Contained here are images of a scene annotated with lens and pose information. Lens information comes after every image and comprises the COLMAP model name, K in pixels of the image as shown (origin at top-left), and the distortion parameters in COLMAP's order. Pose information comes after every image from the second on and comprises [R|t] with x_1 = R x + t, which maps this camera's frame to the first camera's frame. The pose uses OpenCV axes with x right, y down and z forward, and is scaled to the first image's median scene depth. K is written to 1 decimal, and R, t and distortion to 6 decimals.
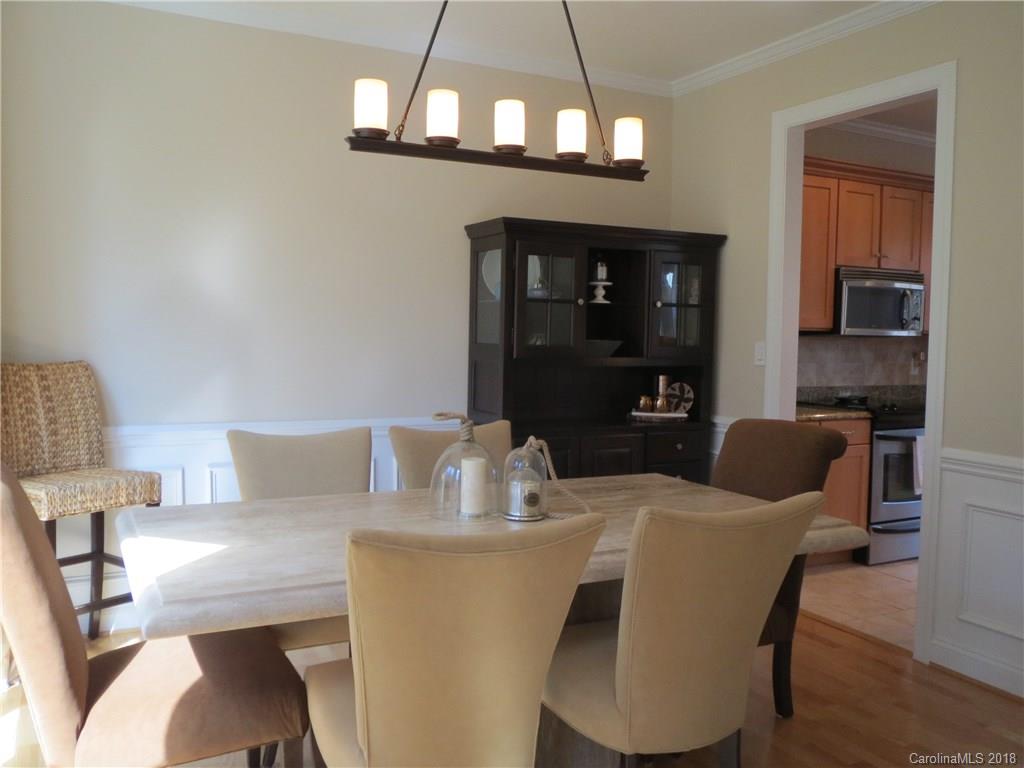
lens RADIAL K [[857.0, 0, 509.4], [0, 857.0, 380.3], [0, 0, 1]] dist [-0.009480, -0.014166]
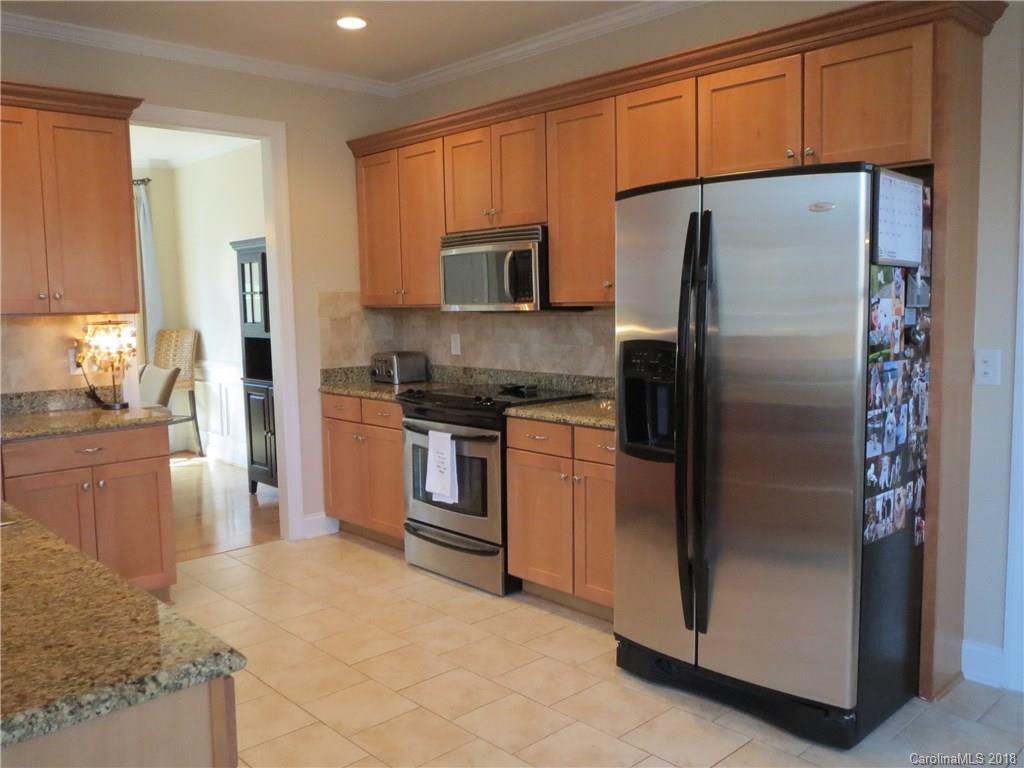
lens RADIAL K [[857.0, 0, 509.5], [0, 857.0, 387.5], [0, 0, 1]] dist [-0.009480, -0.014166]
pose [[0.228199, 0.084990, -0.969898, 1.183091], [-0.019920, 0.996382, 0.082624, -0.046246], [0.973411, 0.000466, 0.229066, 0.789955]]
